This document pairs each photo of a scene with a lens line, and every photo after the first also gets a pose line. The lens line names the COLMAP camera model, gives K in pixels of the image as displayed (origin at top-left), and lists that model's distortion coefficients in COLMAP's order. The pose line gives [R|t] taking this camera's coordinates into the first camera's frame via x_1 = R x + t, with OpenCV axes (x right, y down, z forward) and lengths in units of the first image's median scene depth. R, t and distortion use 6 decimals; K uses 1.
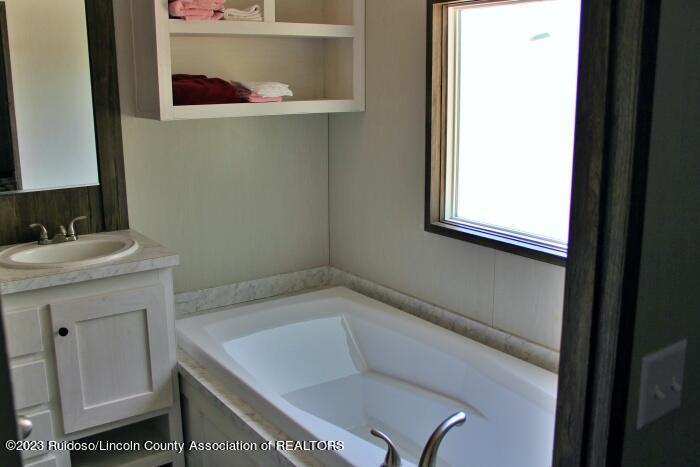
lens RADIAL K [[637.7, 0, 341.4], [0, 637.7, 233.5], [0, 0, 1]] dist [-0.162751, 0.219505]
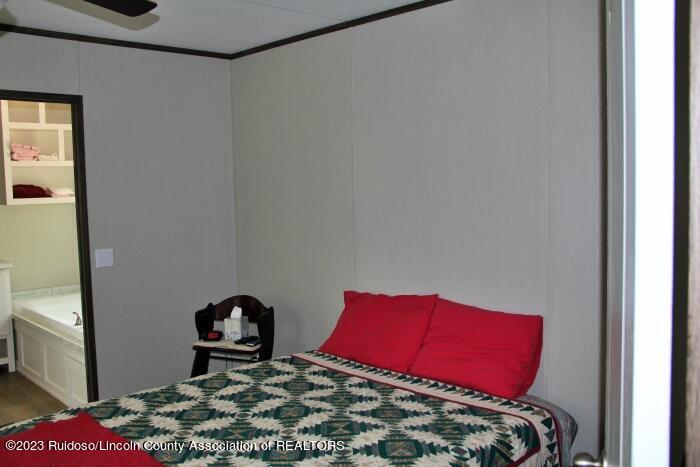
lens RADIAL K [[637.7, 0, 341.4], [0, 637.7, 233.5], [0, 0, 1]] dist [-0.162751, 0.219505]
pose [[0.990265, -0.025433, 0.136855, 0.575703], [0.045199, 0.988644, -0.143322, 0.284371], [-0.131656, 0.148112, 0.980168, -1.283096]]
